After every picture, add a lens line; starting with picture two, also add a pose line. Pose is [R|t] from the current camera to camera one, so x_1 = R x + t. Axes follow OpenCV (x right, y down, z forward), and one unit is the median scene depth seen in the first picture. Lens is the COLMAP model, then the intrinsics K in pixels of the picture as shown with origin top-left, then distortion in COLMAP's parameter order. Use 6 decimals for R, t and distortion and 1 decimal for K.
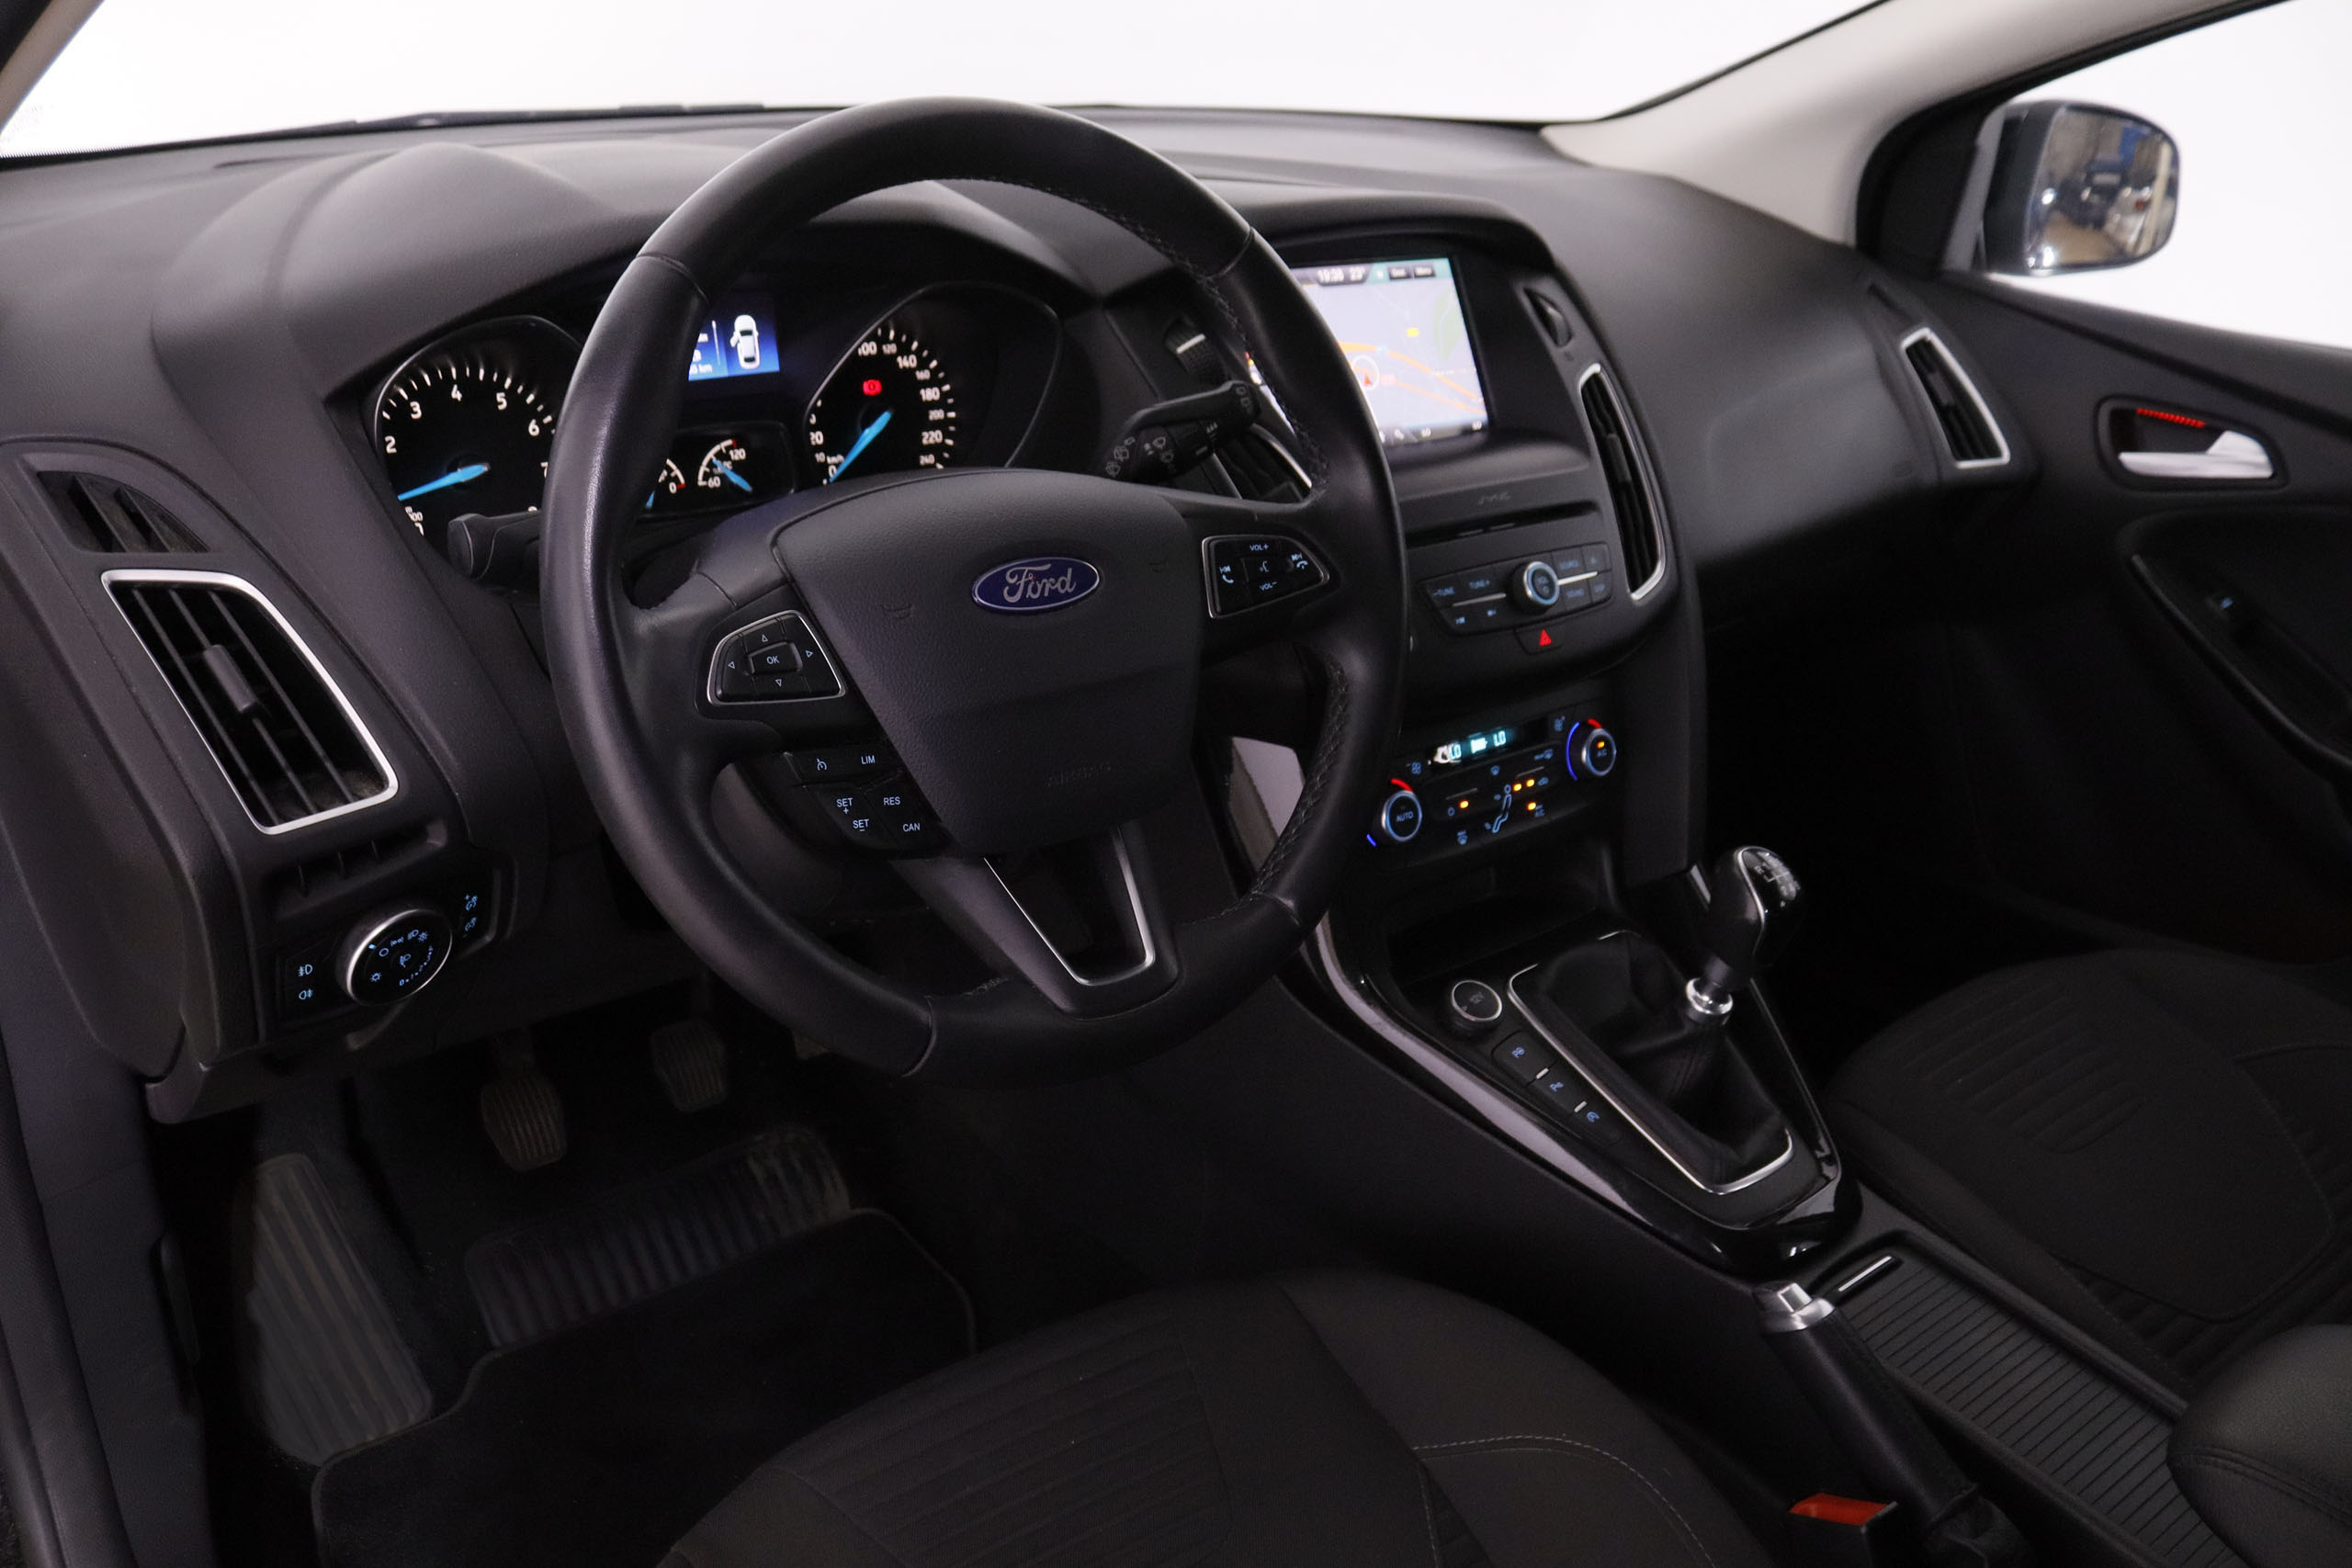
lens RADIAL K [[1910.6, 0, 1197.5], [0, 1910.6, 783.5], [0, 0, 1]] dist [-0.156958, 0.102388]
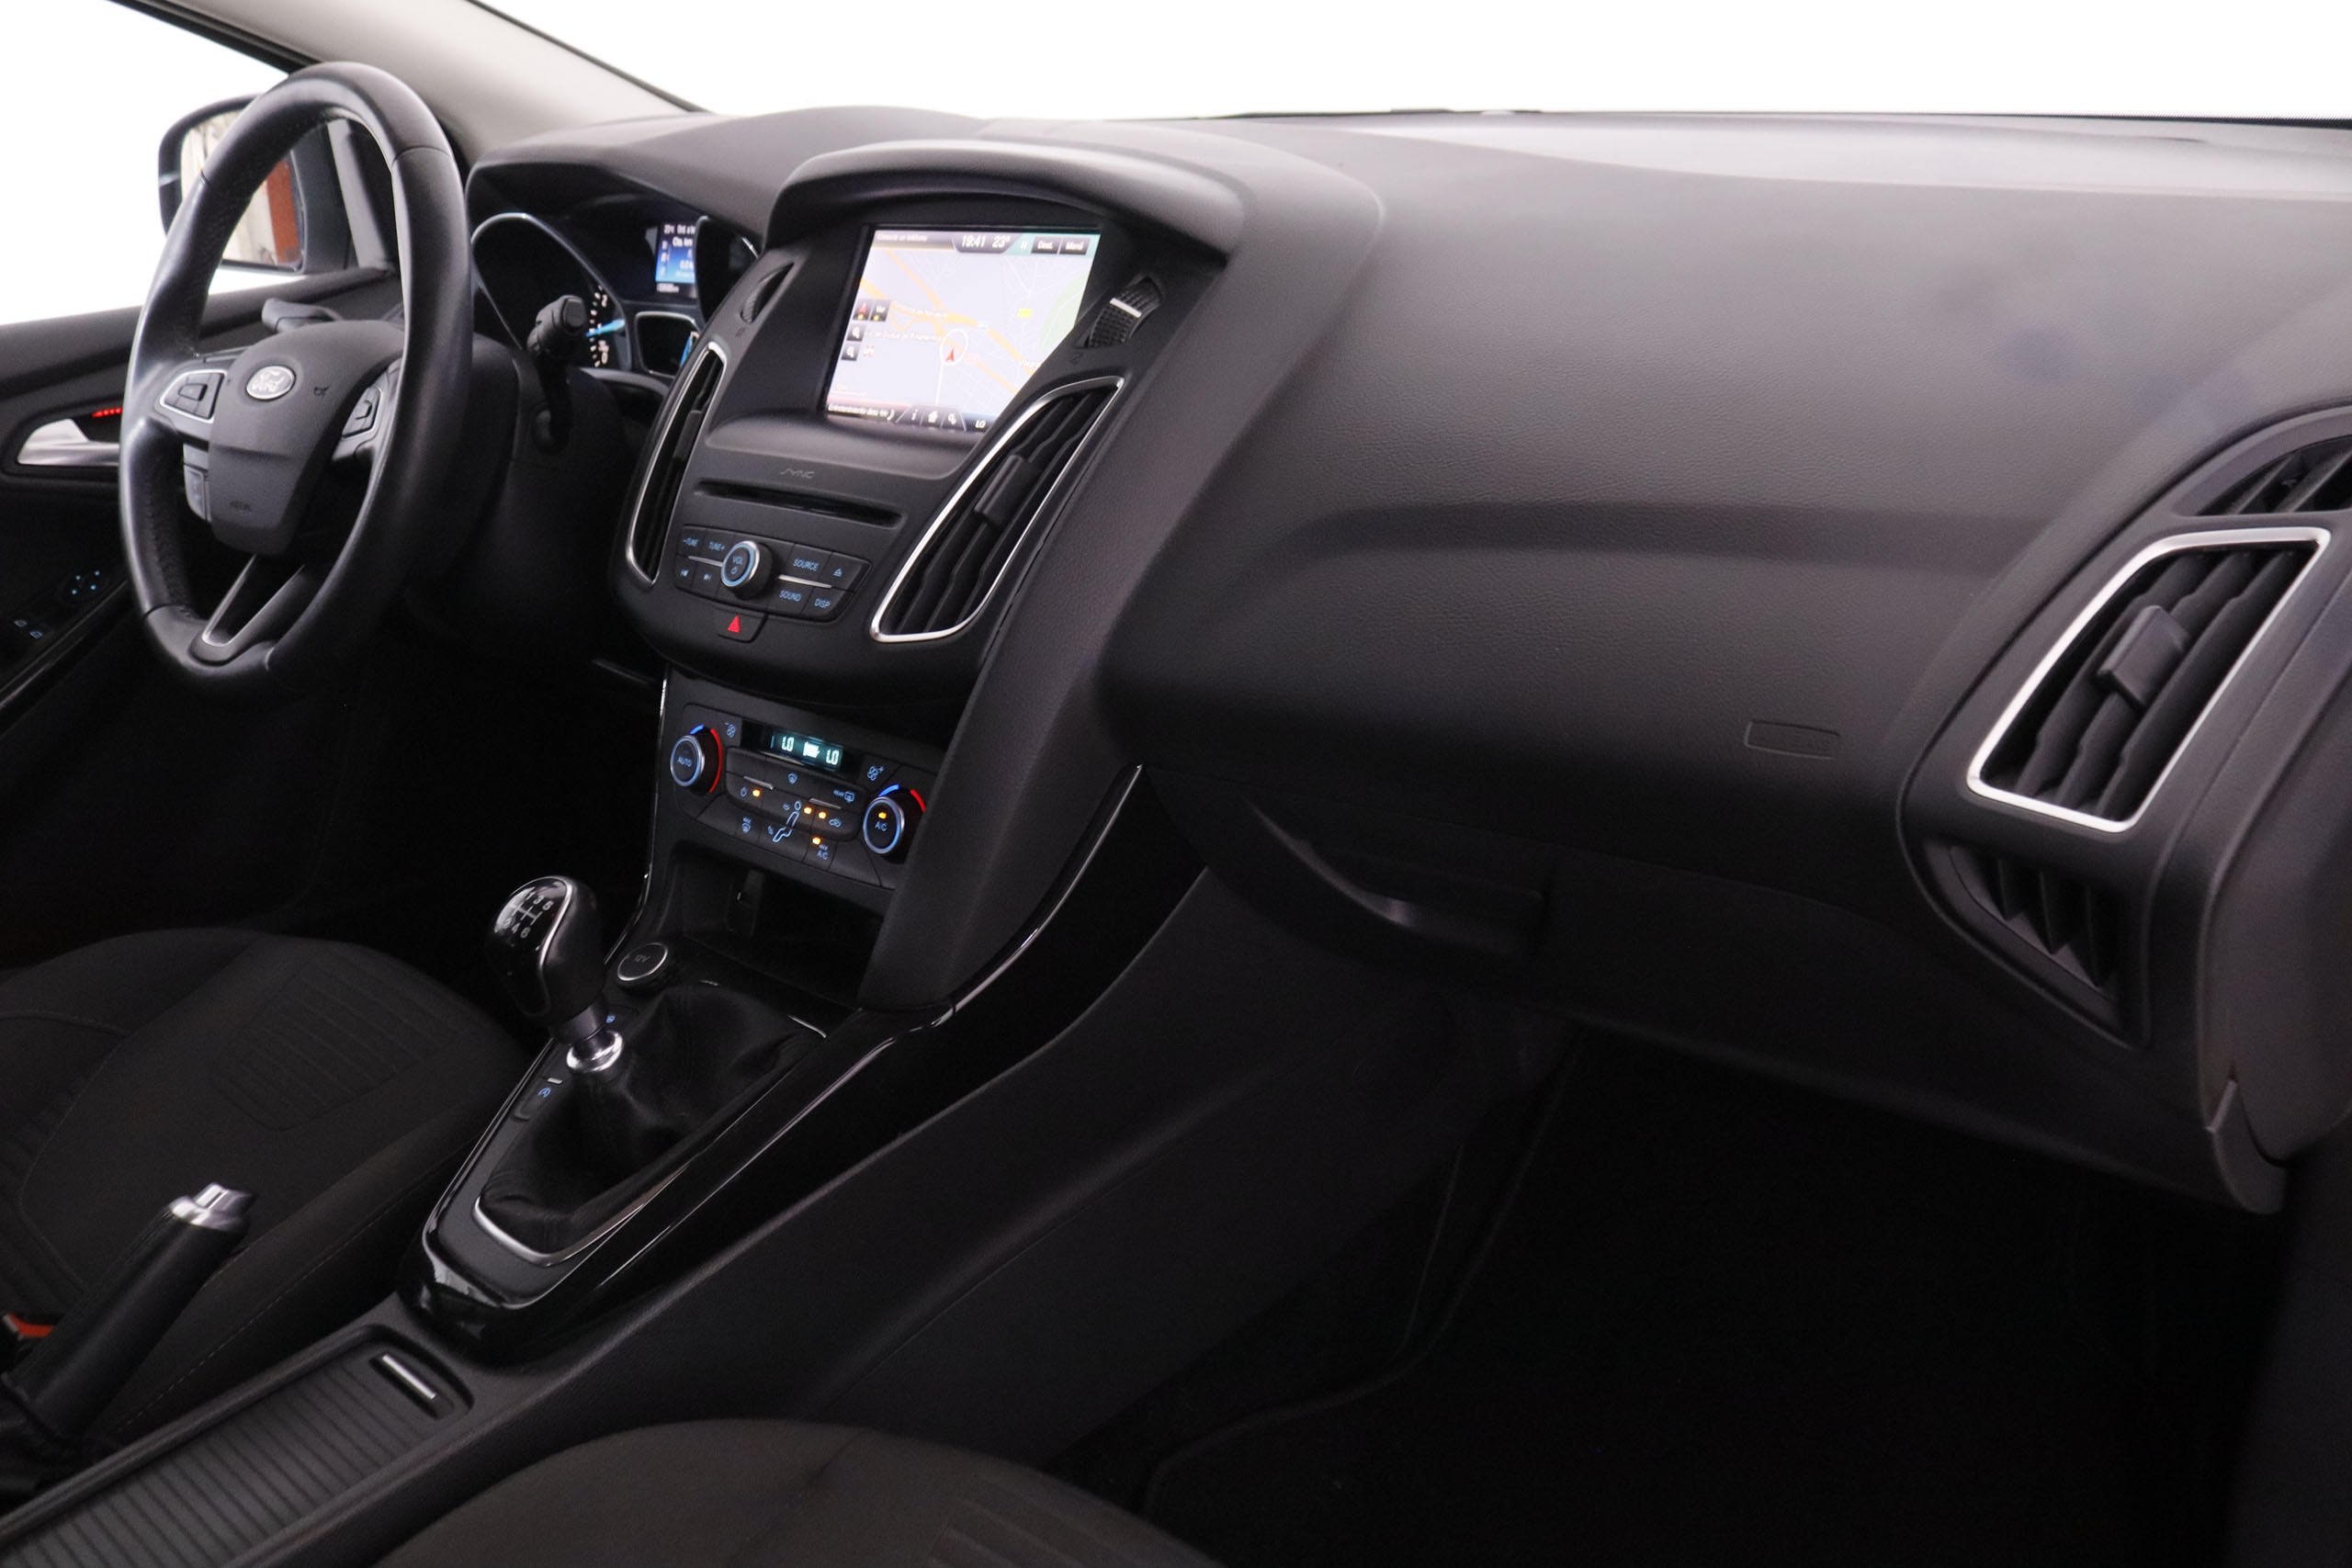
lens RADIAL K [[1910.6, 0, 1192.6], [0, 1910.6, 779.1], [0, 0, 1]] dist [-0.156958, 0.102388]
pose [[0.186720, 0.288538, -0.939085, 1.059097], [-0.354531, 0.911272, 0.209500, -0.267820], [0.916211, 0.293817, 0.272449, 0.951505]]
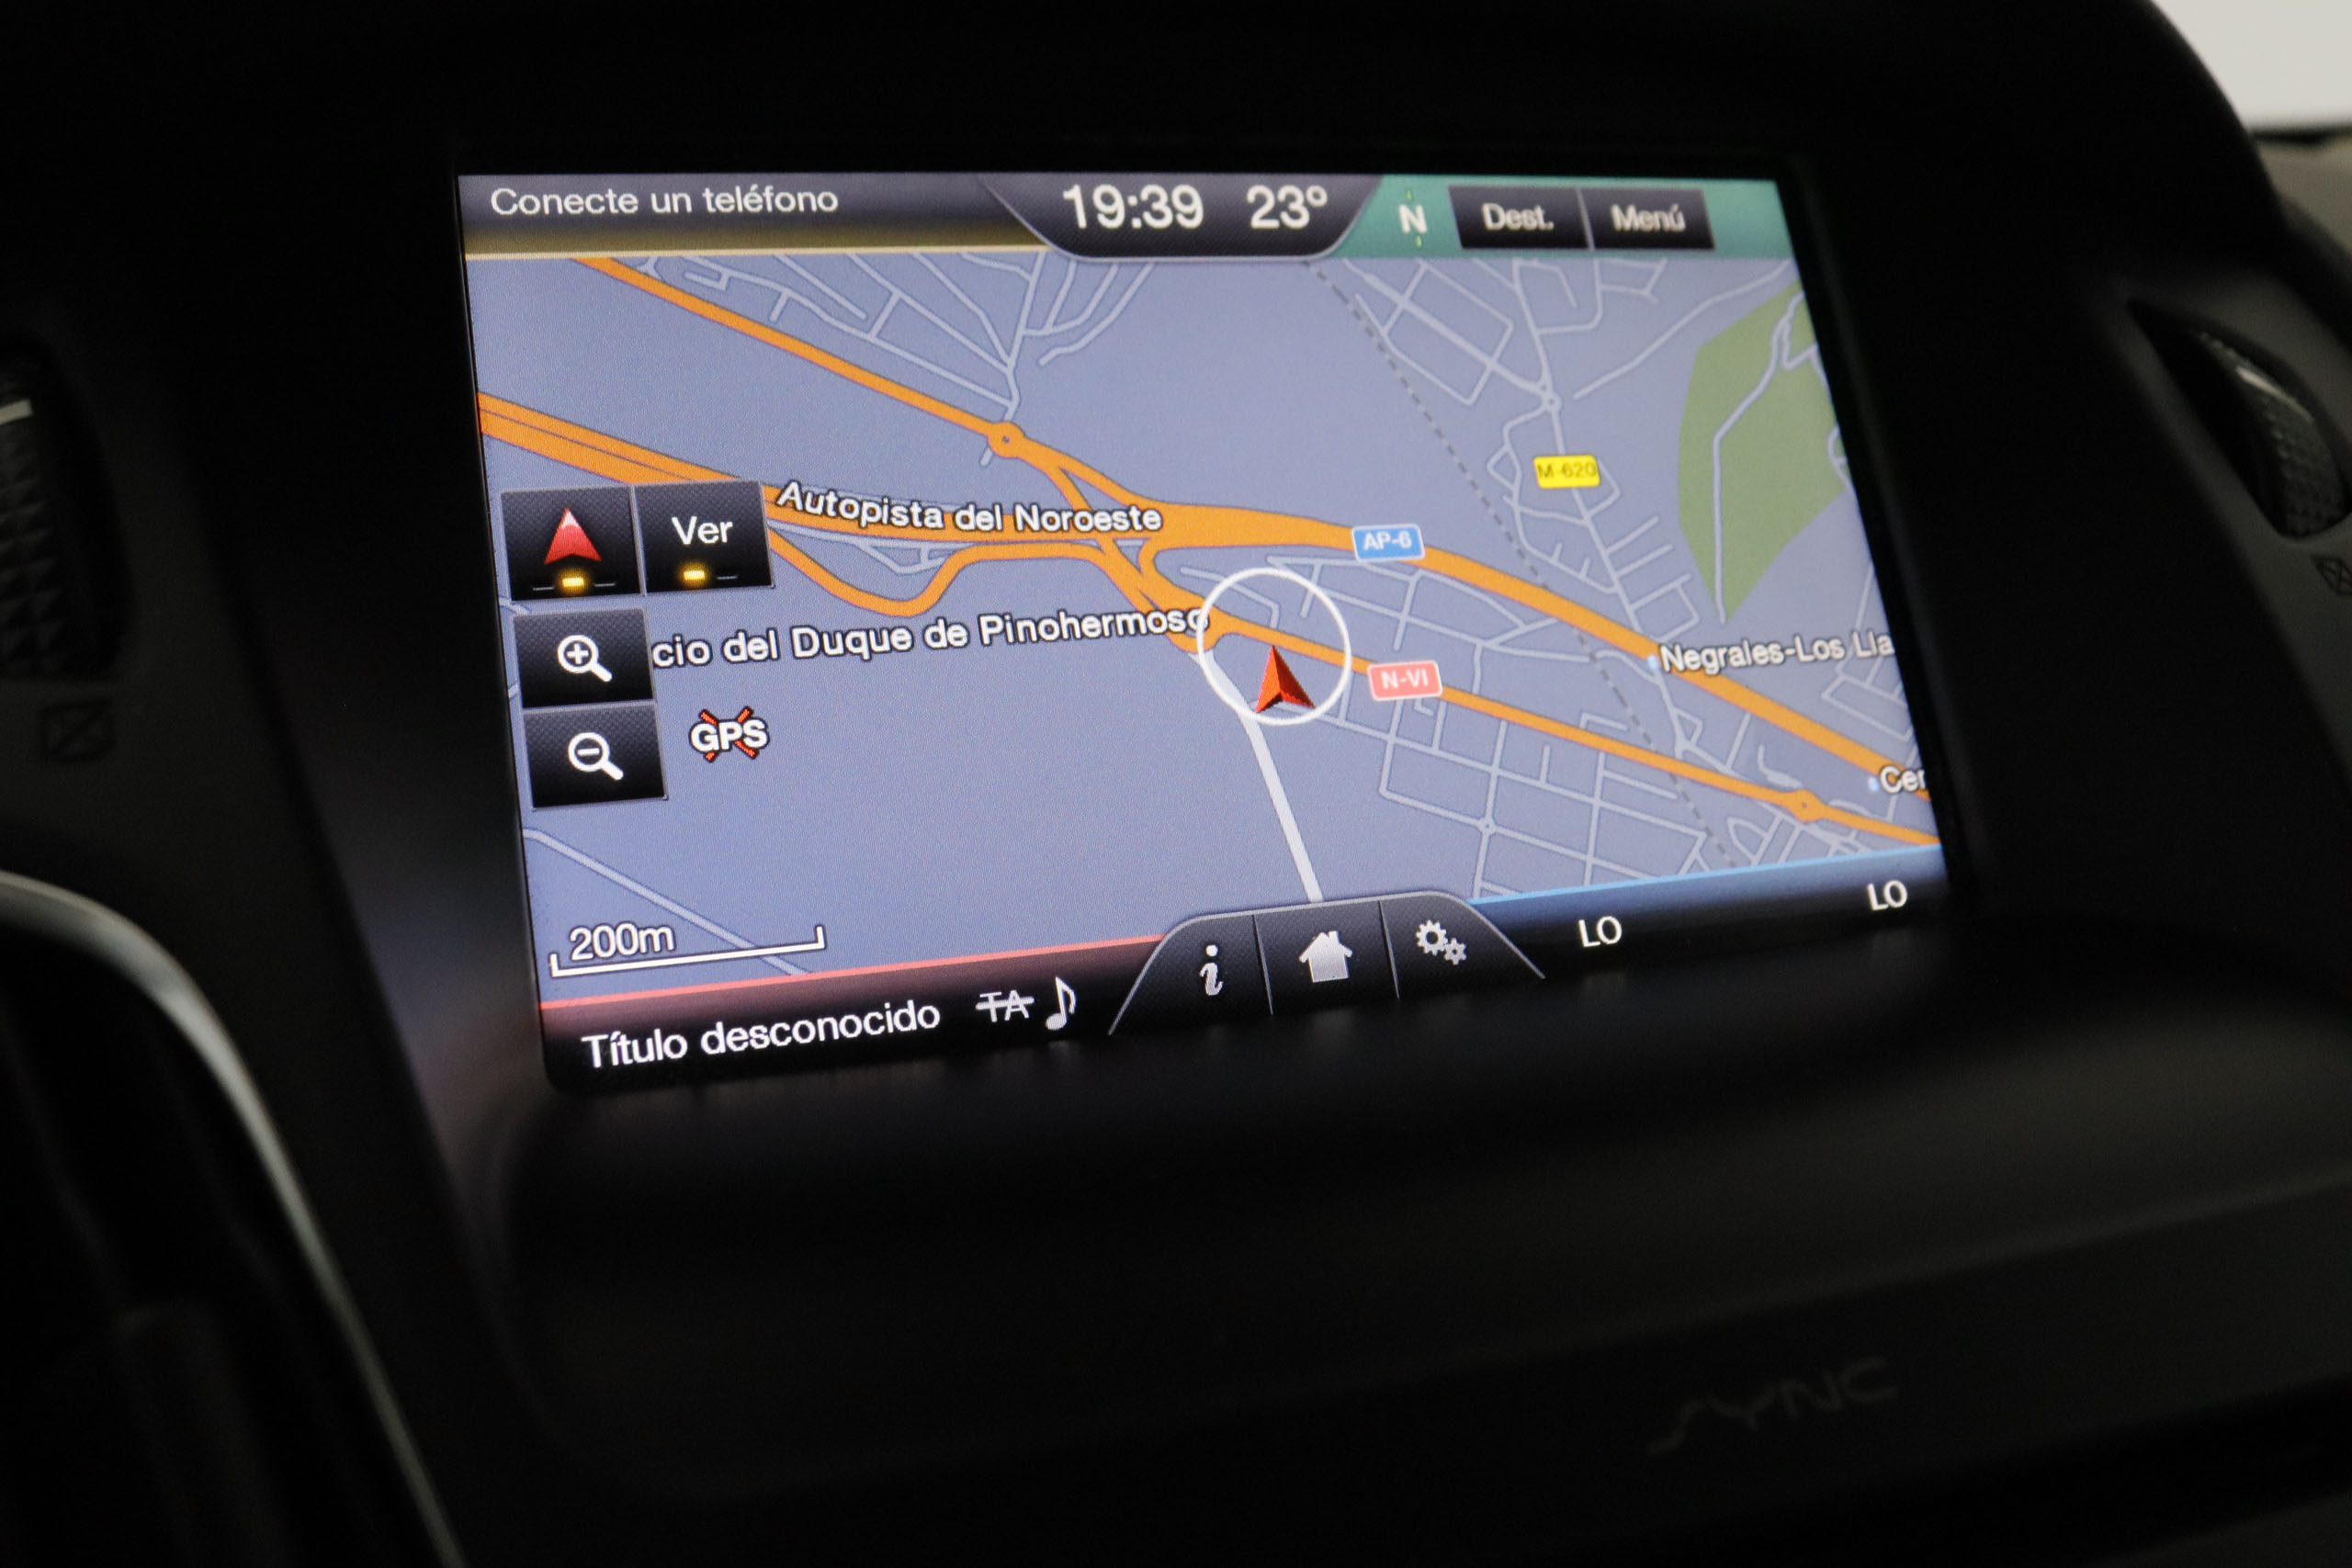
lens RADIAL K [[2300.3, 0, 1168.2], [0, 2300.3, 785.8], [0, 0, 1]] dist [-0.089426, 0.000000]
pose [[0.950773, 0.017384, -0.309402, 0.162027], [-0.076972, 0.980384, -0.181447, -0.159829], [0.300178, 0.196330, 0.933460, 0.789046]]
